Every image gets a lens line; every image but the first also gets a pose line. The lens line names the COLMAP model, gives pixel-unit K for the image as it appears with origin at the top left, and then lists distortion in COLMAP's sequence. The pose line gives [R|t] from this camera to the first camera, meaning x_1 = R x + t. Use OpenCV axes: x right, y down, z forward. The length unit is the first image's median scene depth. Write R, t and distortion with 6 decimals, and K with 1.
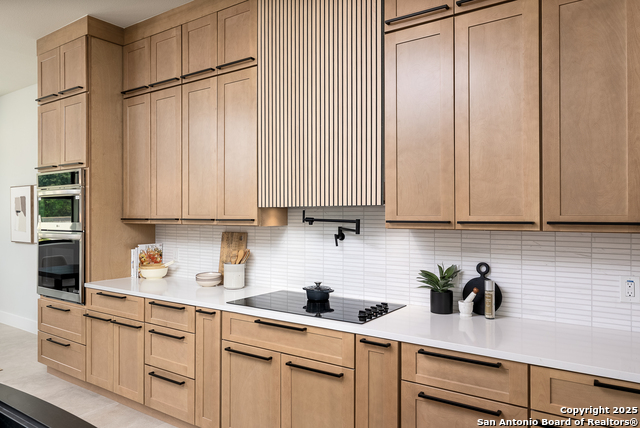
lens RADIAL K [[446.5, 0, 320.0], [0, 446.5, 214.0], [0, 0, 1]] dist [-0.007141, -0.002186]
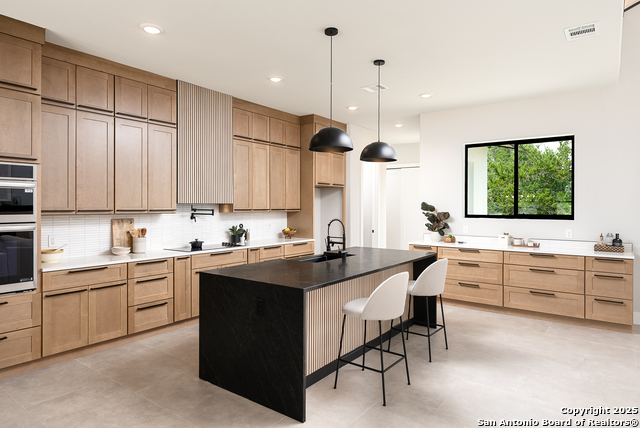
lens RADIAL K [[396.4, 0, 320.0], [0, 396.4, 214.0], [0, 0, 1]] dist [0.003347, 0.000131]
pose [[0.032467, -0.017040, 0.999328, -1.866294], [-0.001983, 0.999852, 0.017114, 0.000404], [-0.999471, -0.002537, 0.032428, 0.345763]]
